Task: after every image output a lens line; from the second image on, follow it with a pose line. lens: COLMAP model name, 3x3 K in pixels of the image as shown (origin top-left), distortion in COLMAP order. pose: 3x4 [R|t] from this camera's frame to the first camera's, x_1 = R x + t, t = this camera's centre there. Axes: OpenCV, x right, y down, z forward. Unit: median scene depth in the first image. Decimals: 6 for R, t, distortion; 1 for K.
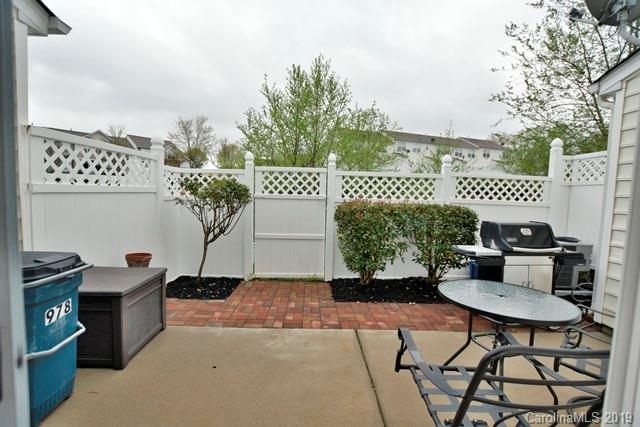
lens RADIAL K [[286.6, 0, 320.0], [0, 286.6, 213.5], [0, 0, 1]] dist [-0.019813, 0.000475]
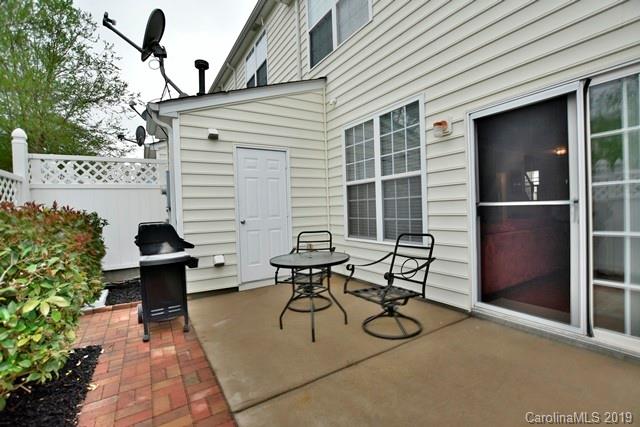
lens RADIAL K [[286.6, 0, 320.0], [0, 286.6, 213.5], [0, 0, 1]] dist [-0.019813, 0.000475]
pose [[-0.496518, -0.023120, 0.867718, -0.404177], [0.074576, 0.994813, 0.069180, -0.023803], [-0.864817, 0.099060, -0.492219, 0.969213]]
